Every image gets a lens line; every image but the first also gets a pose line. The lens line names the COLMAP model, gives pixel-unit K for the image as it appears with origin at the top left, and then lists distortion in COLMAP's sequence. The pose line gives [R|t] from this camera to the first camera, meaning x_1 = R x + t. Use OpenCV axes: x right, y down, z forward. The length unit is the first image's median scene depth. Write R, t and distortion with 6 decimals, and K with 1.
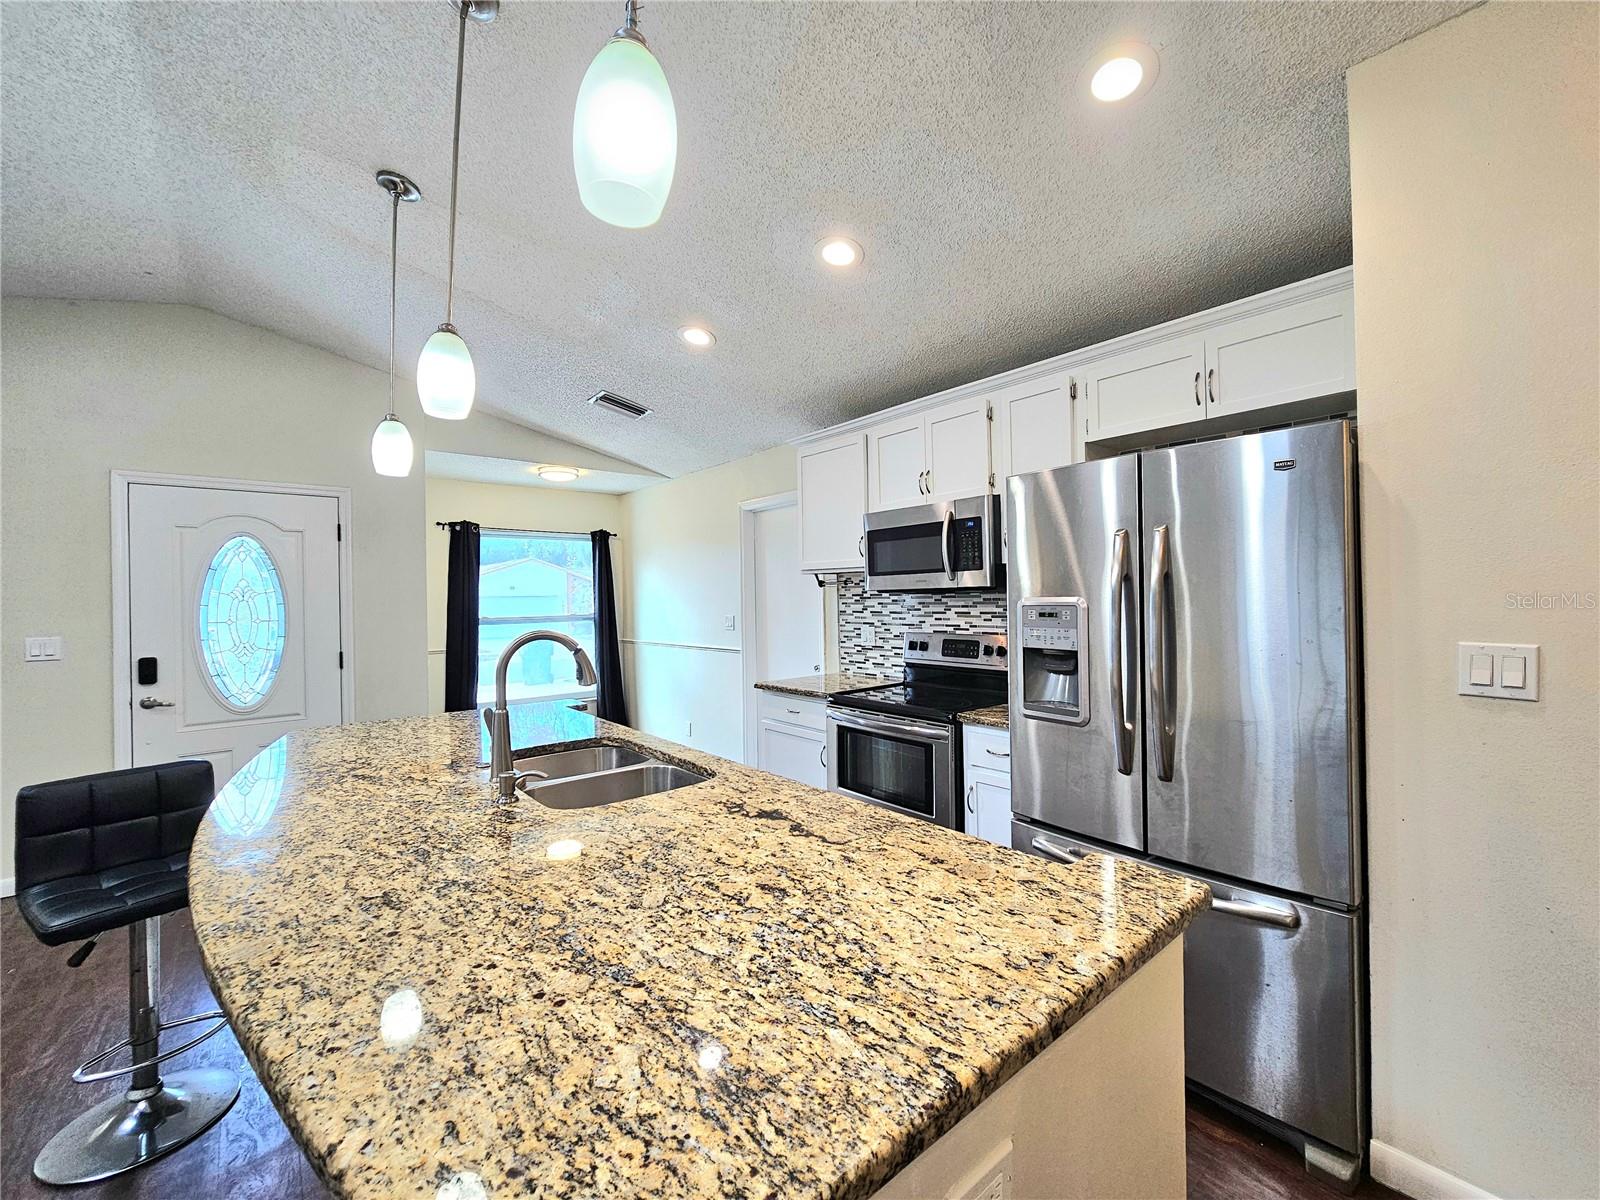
lens RADIAL K [[667.4, 0, 798.2], [0, 667.4, 594.7], [0, 0, 1]] dist [-0.002028, -0.000437]
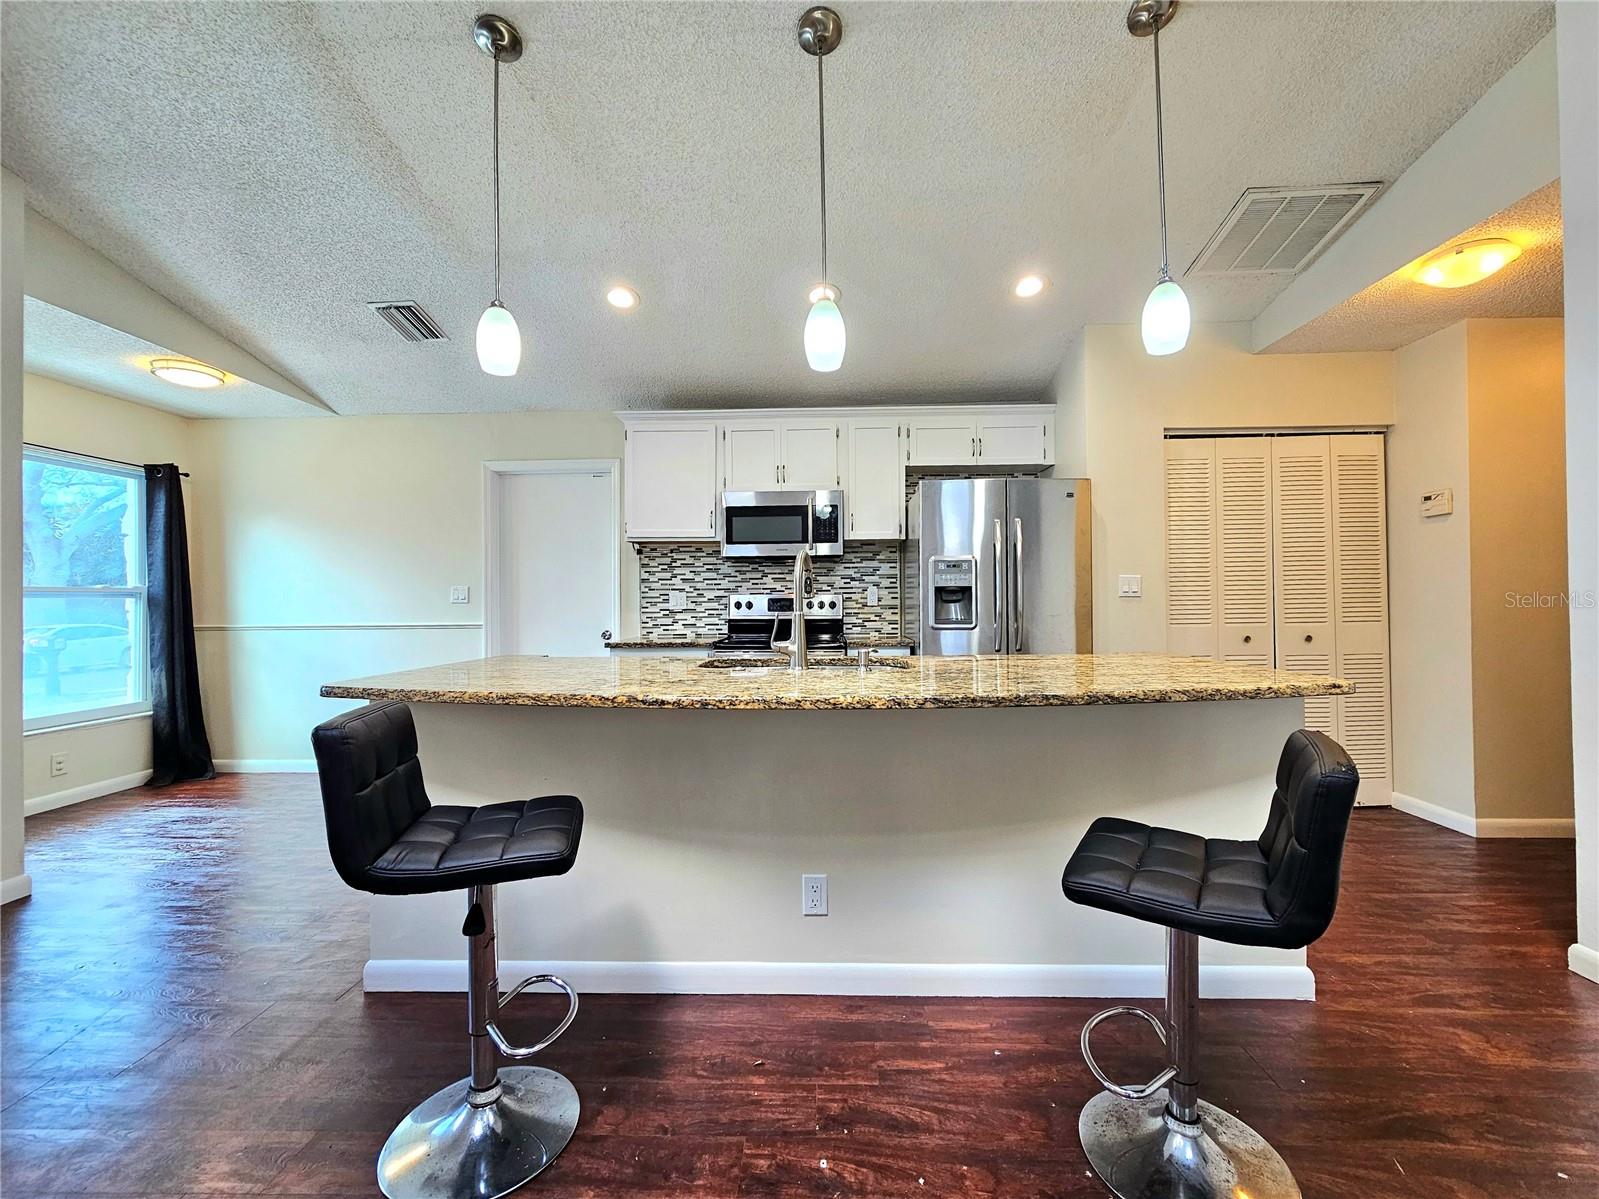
lens RADIAL K [[667.0, 0, 797.3], [0, 667.0, 595.2], [0, 0, 1]] dist [-0.002028, -0.000437]
pose [[0.659579, 0.020614, 0.751353, -0.678247], [-0.006325, 0.999741, -0.021876, 0.084519], [-0.751609, 0.009677, 0.659538, 0.114507]]
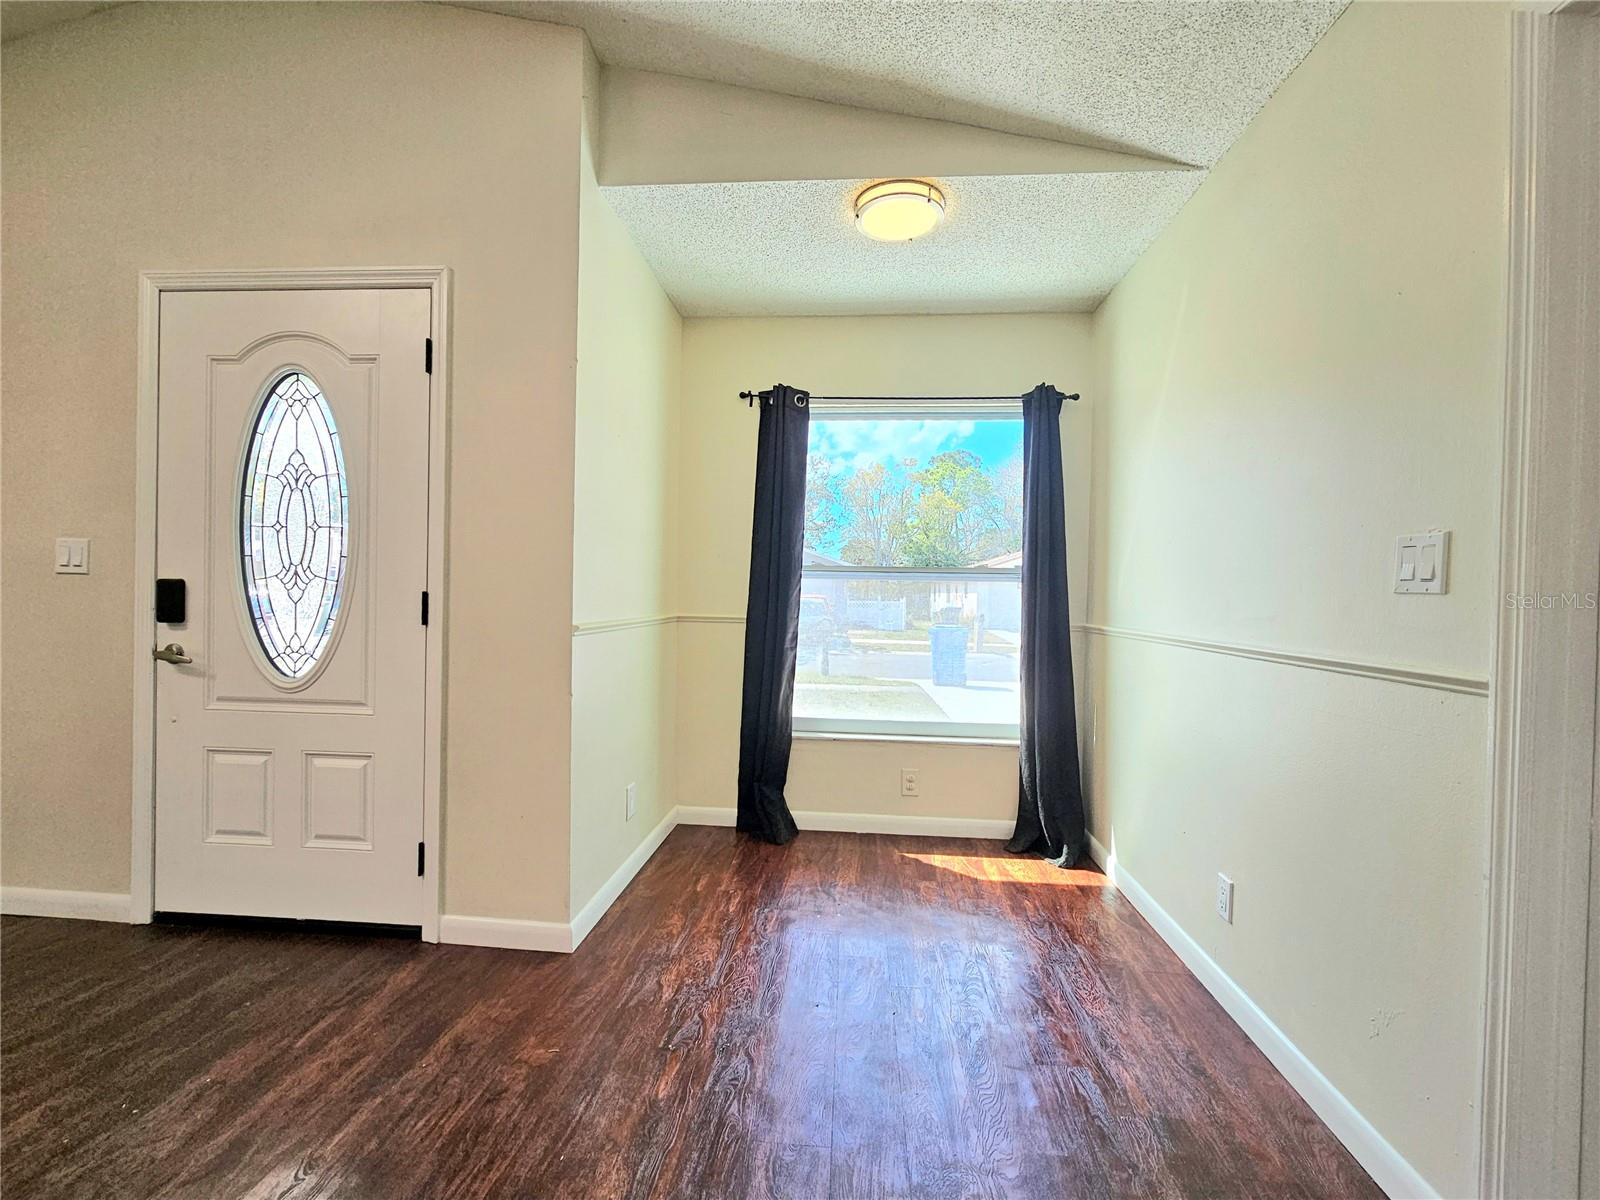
lens RADIAL K [[706.4, 0, 798.3], [0, 706.4, 596.9], [0, 0, 1]] dist [0.011755, 0.000293]
pose [[0.715420, 0.037387, -0.697693, -0.119900], [-0.030778, 0.999284, 0.021988, 0.079532], [0.698016, 0.005743, 0.716059, 0.936683]]
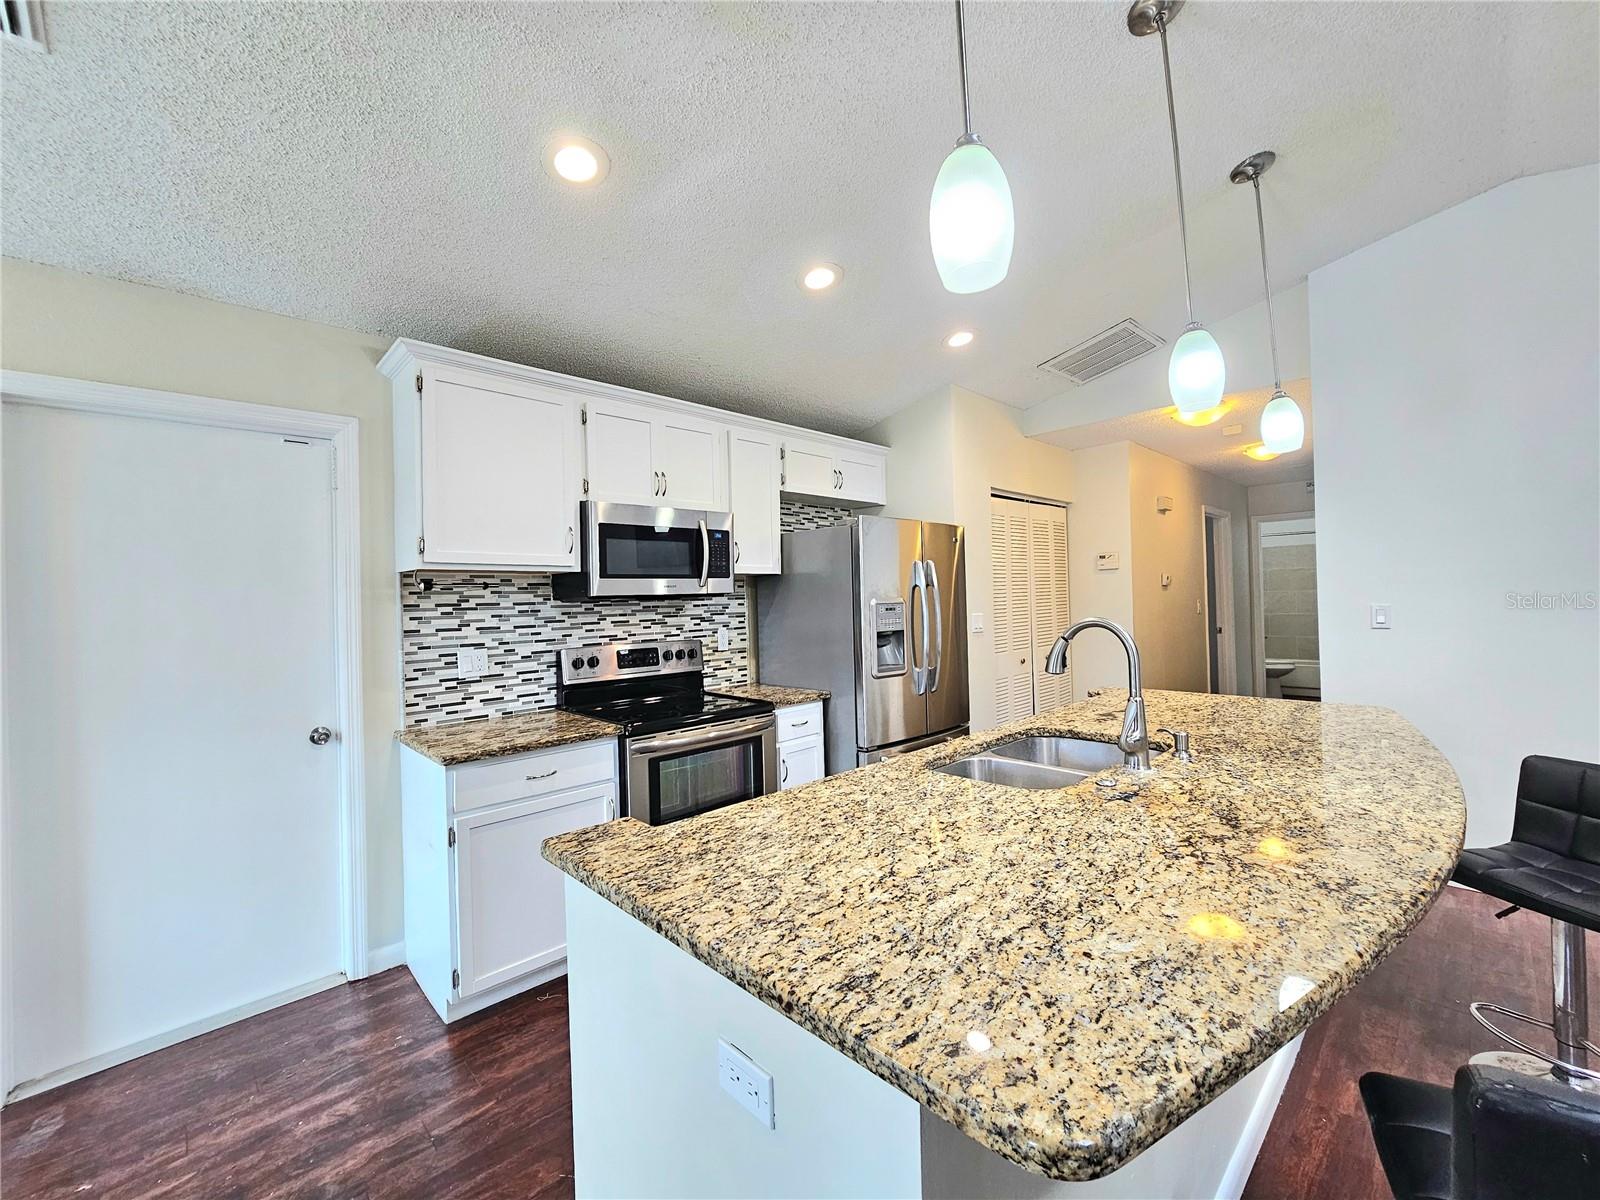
lens RADIAL K [[667.4, 0, 817.5], [0, 667.4, 591.9], [0, 0, 1]] dist [-0.002028, -0.000437]
pose [[-0.097481, 0.028326, 0.994834, -0.702316], [0.022811, 0.999396, -0.026221, 0.015139], [-0.994976, 0.020137, -0.098068, 0.784336]]
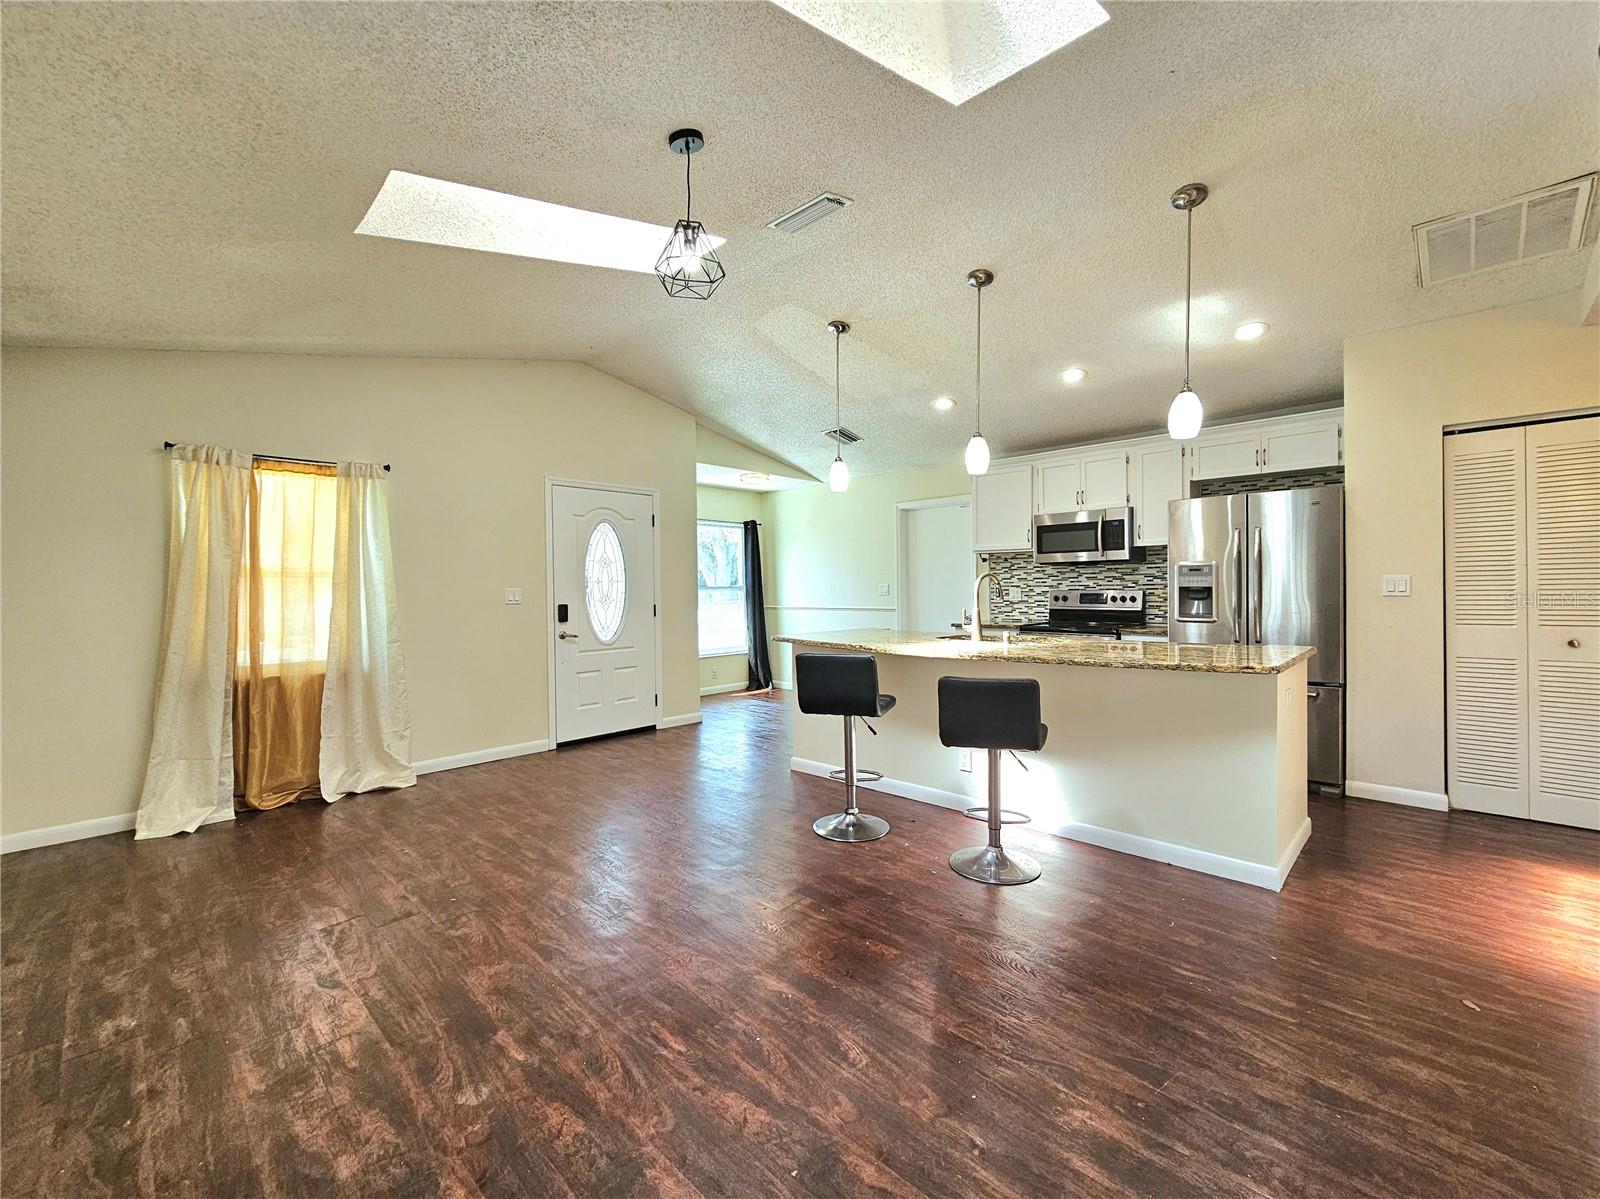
lens RADIAL K [[667.4, 0, 798.1], [0, 667.4, 600.3], [0, 0, 1]] dist [-0.002028, -0.000437]
pose [[0.993802, 0.004233, 0.111085, -0.625429], [-0.006555, 0.999768, 0.020542, 0.052602], [-0.110972, -0.021142, 0.993599, -0.525185]]
